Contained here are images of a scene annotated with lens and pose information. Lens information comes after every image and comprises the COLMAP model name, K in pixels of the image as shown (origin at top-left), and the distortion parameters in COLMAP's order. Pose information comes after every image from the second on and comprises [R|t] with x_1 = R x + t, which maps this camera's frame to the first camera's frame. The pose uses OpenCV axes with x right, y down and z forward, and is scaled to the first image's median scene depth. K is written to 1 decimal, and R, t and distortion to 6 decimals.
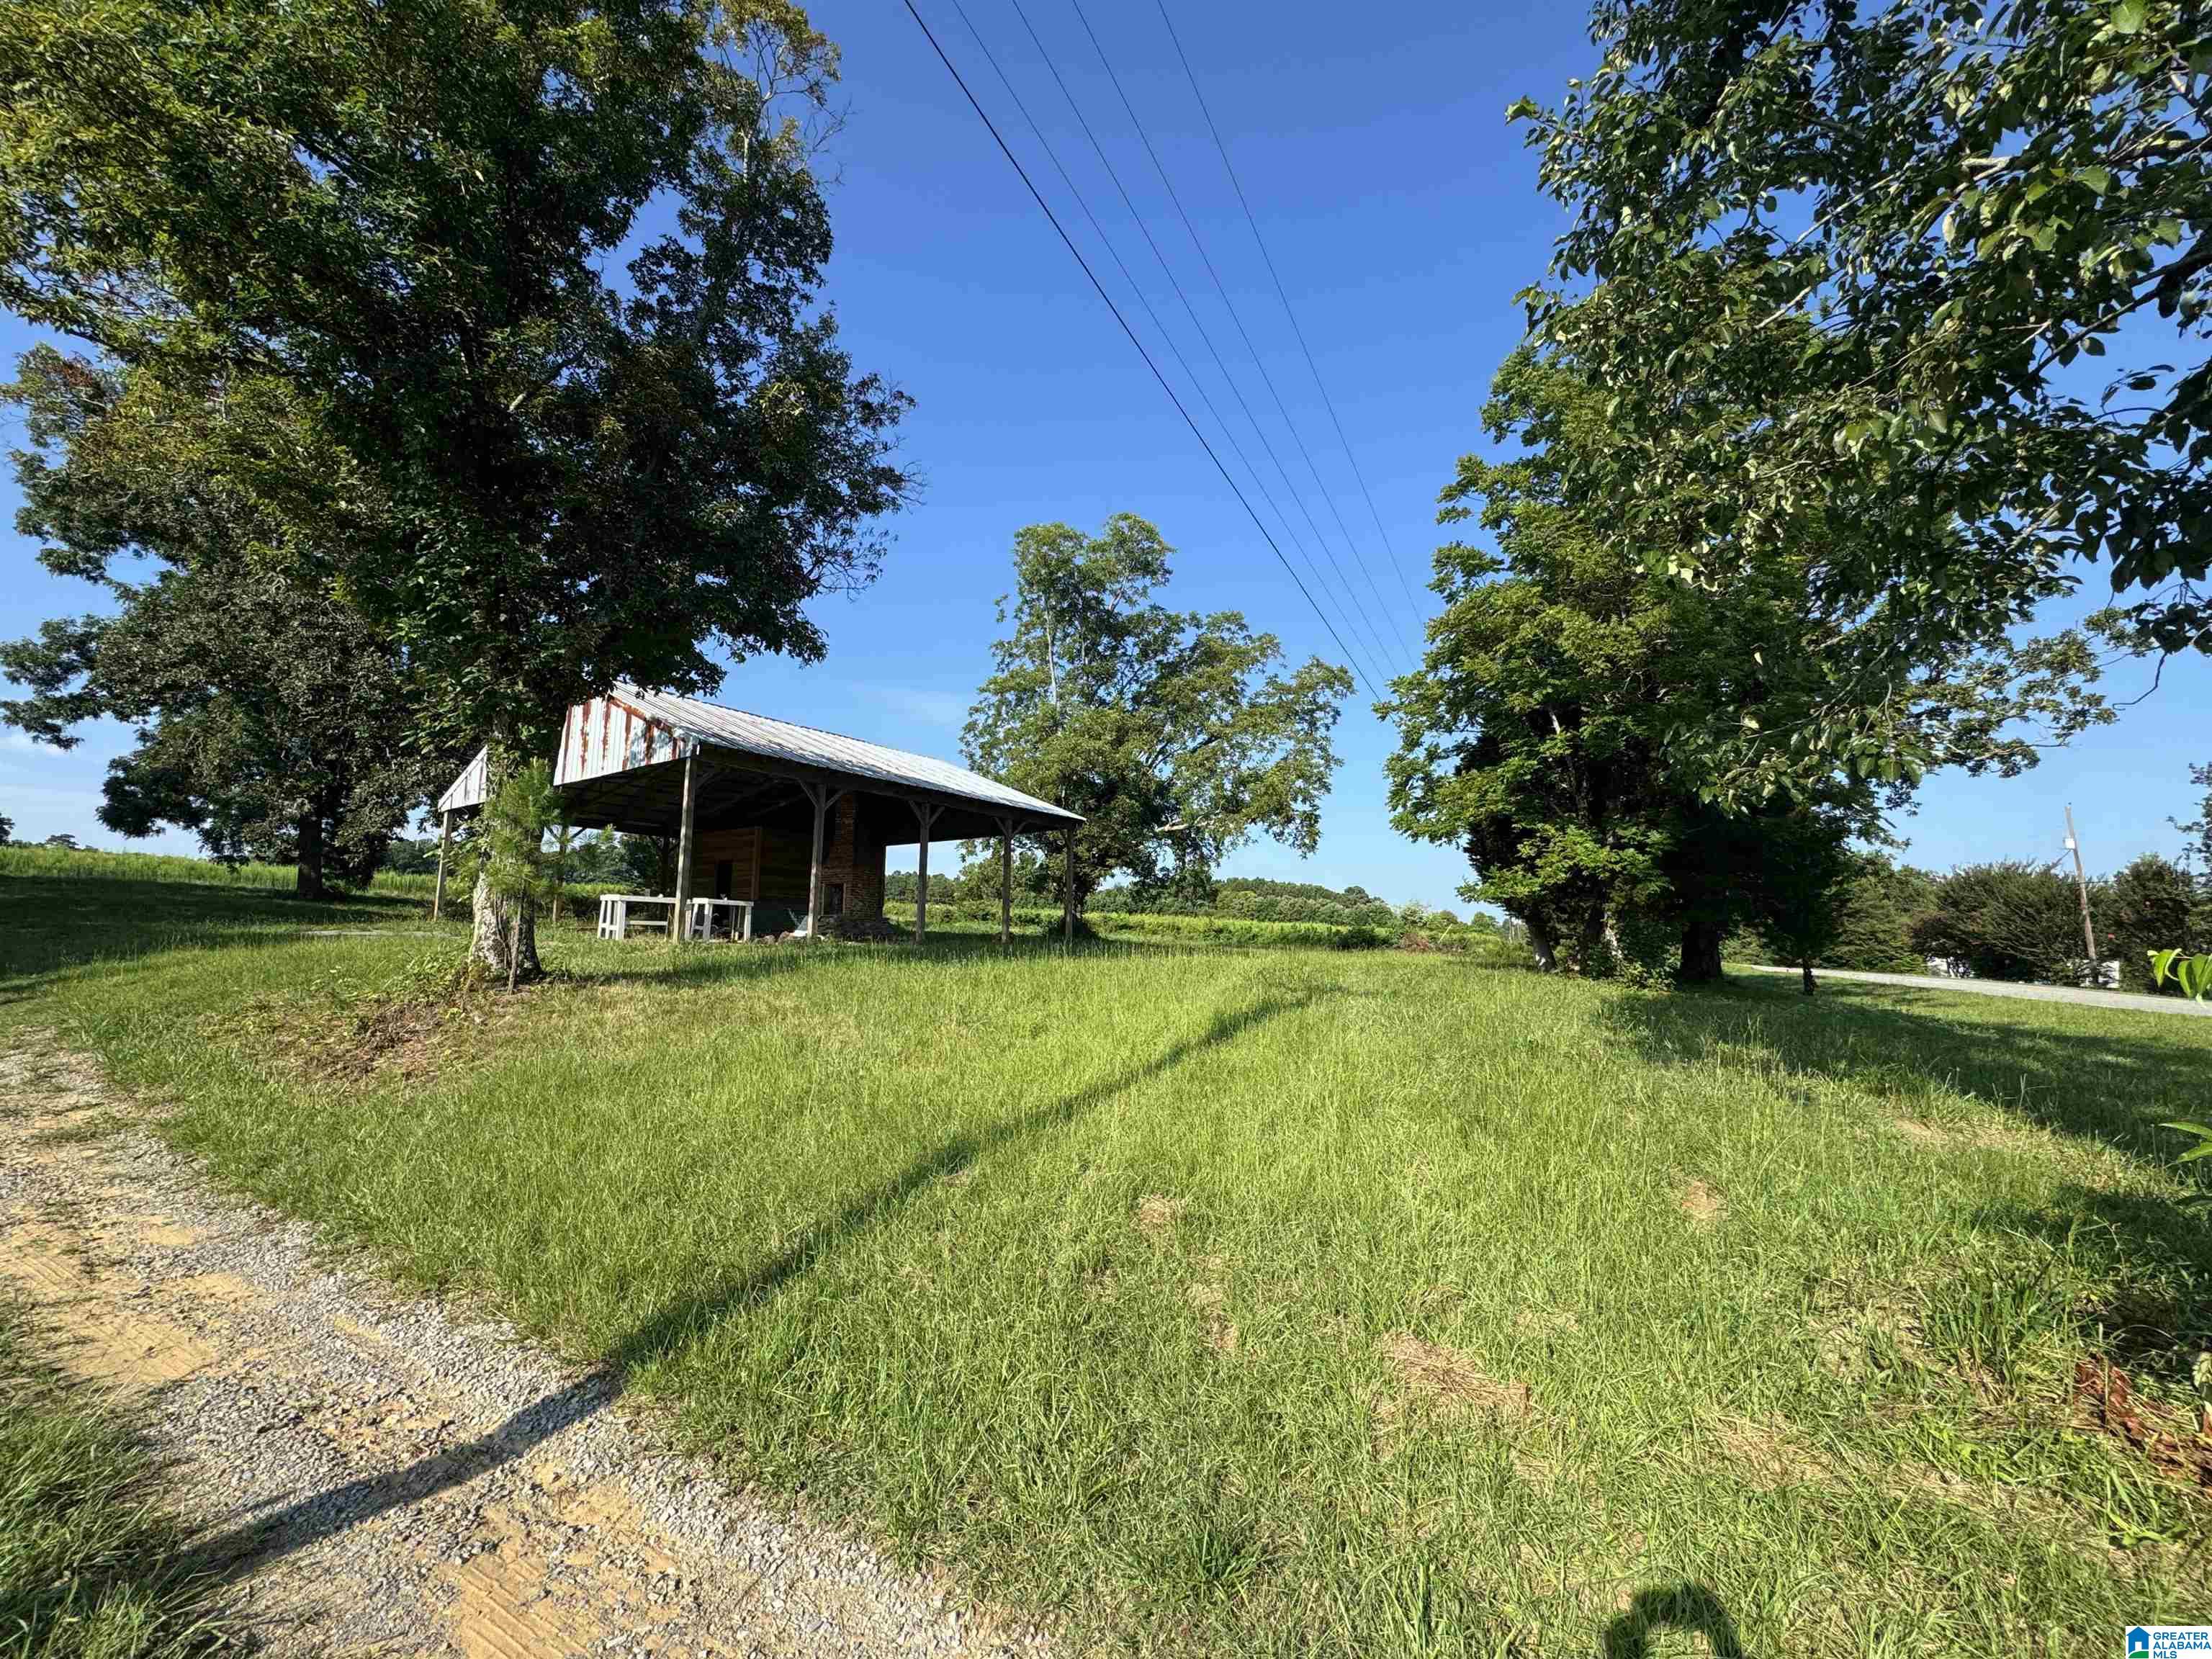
lens RADIAL K [[879.1, 0, 1118.3], [0, 879.1, 823.3], [0, 0, 1]] dist [-0.000927, -0.000314]
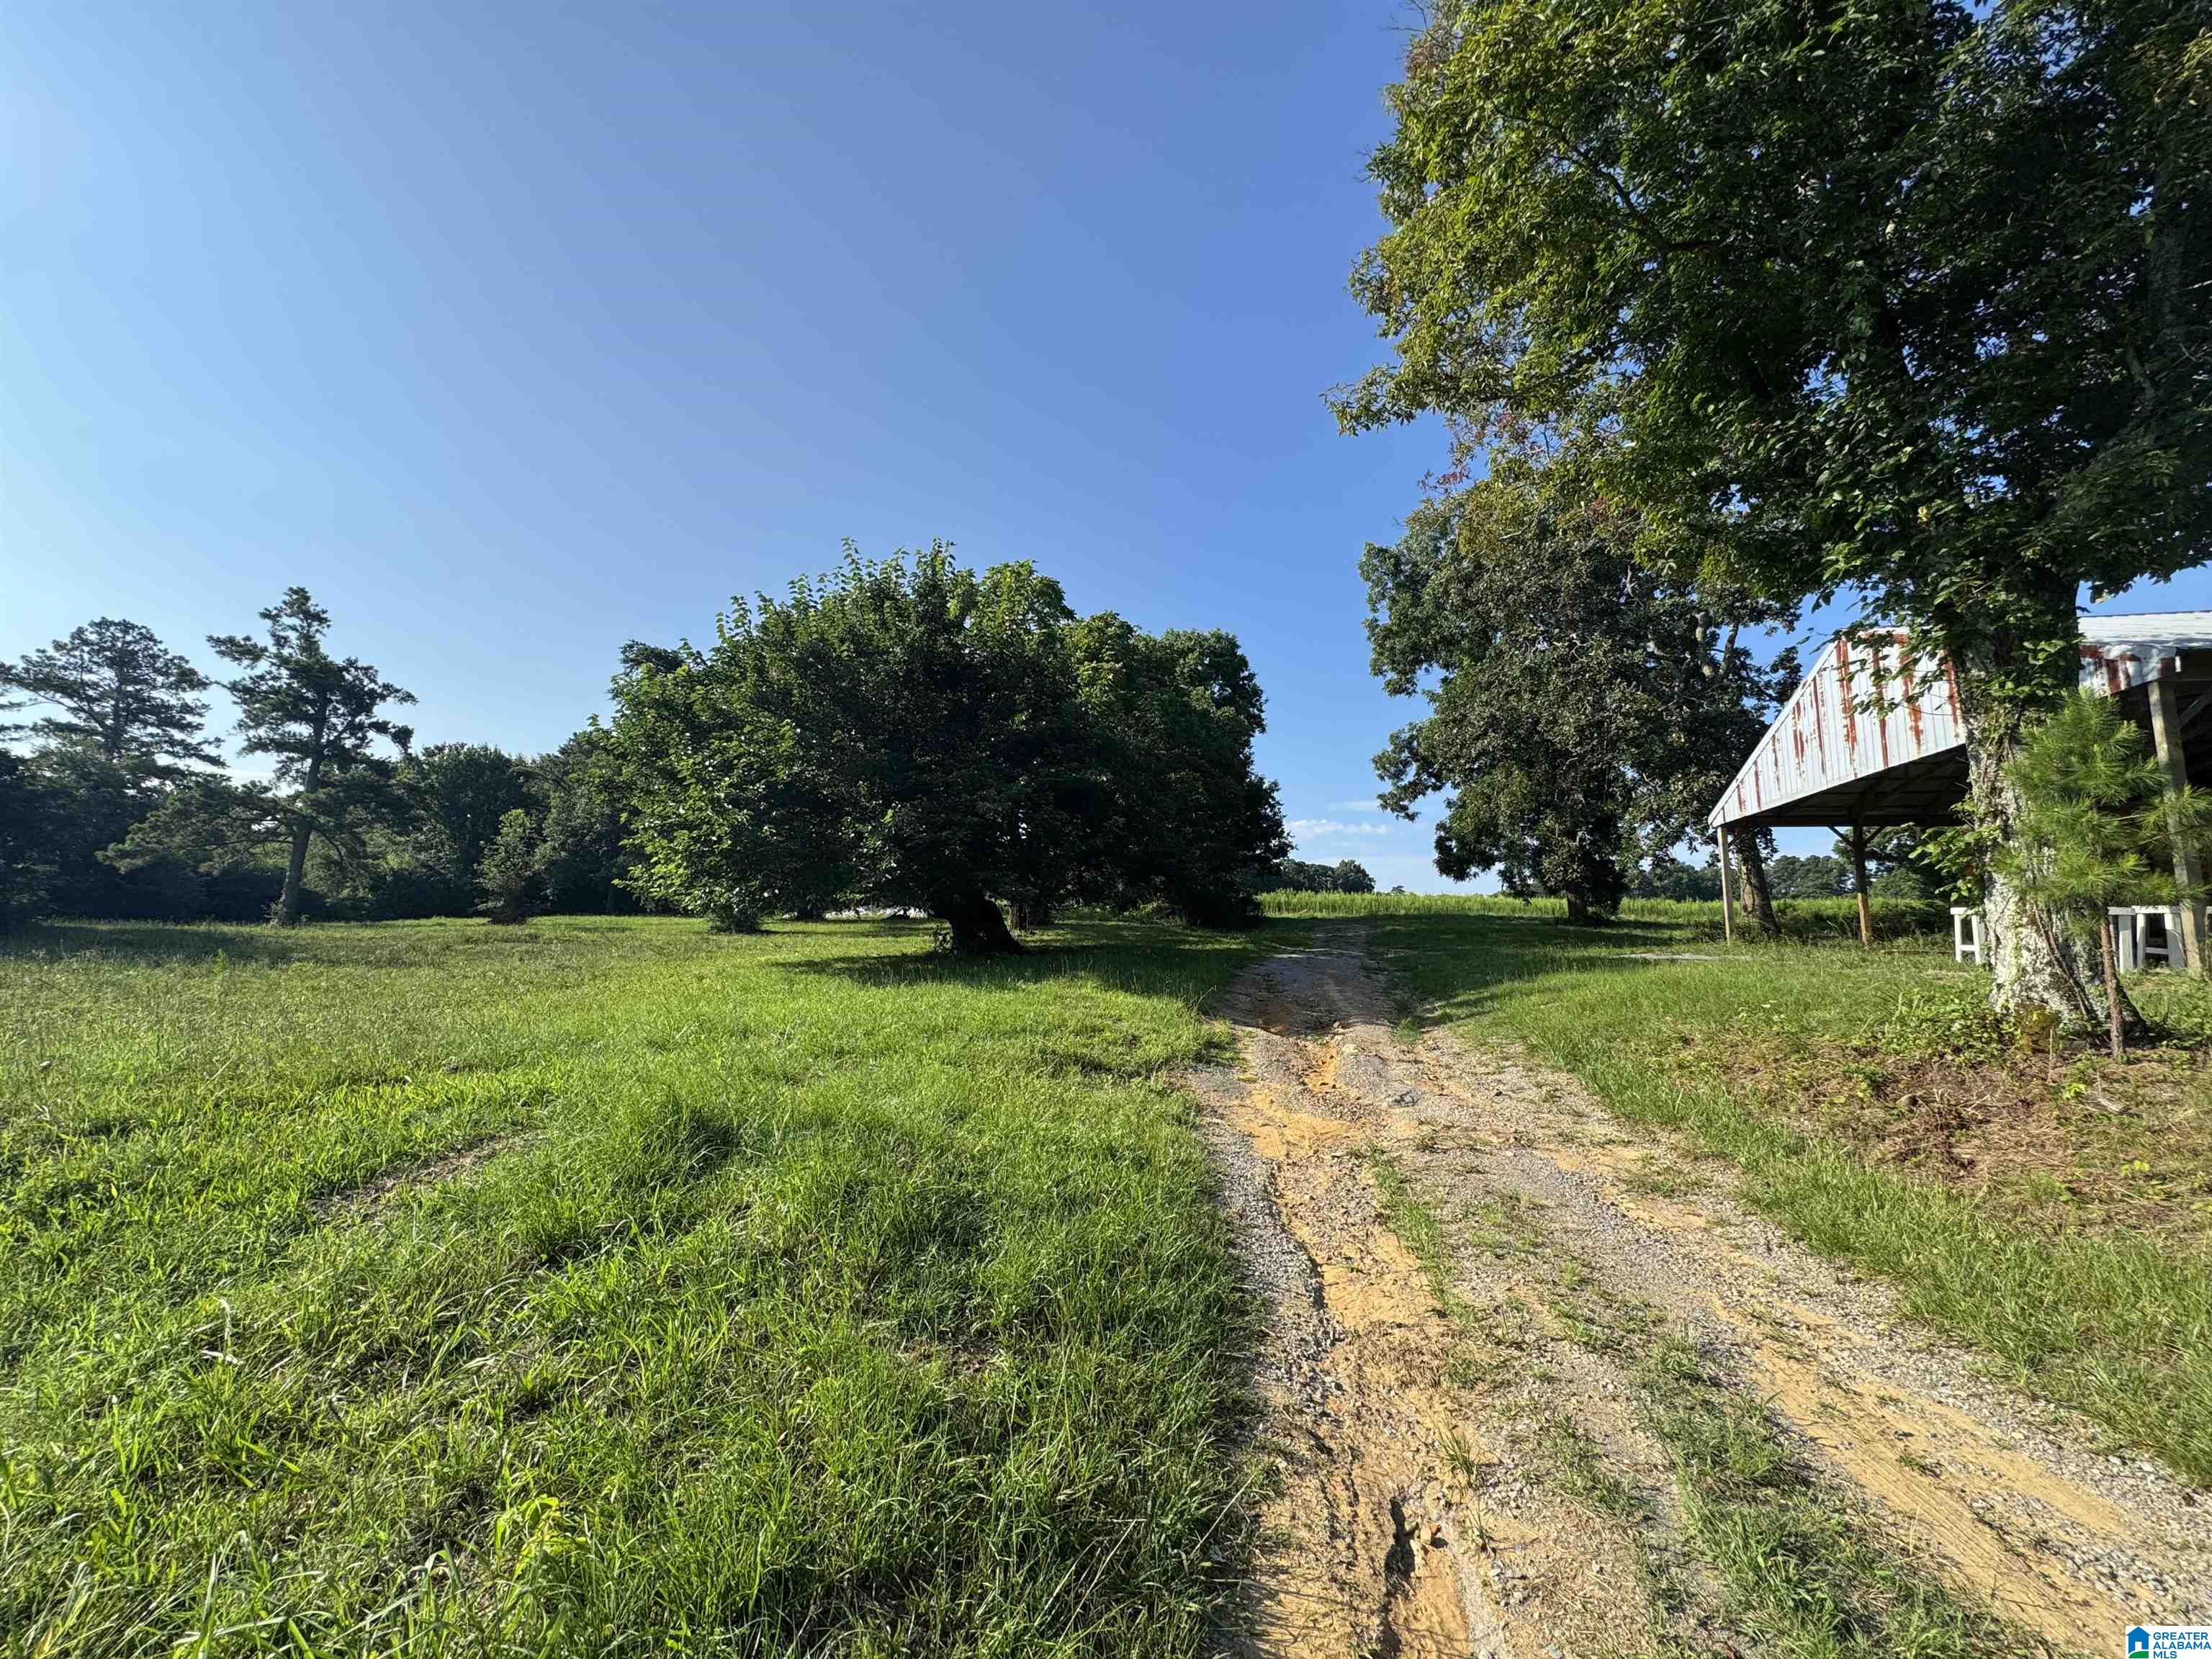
lens RADIAL K [[879.1, 0, 1100.9], [0, 879.1, 825.8], [0, 0, 1]] dist [-0.000927, -0.000314]
pose [[0.359171, -0.131057, -0.924024, -0.124001], [0.111421, 0.989031, -0.096967, 0.002844], [0.926597, -0.068128, 0.369834, 0.039043]]
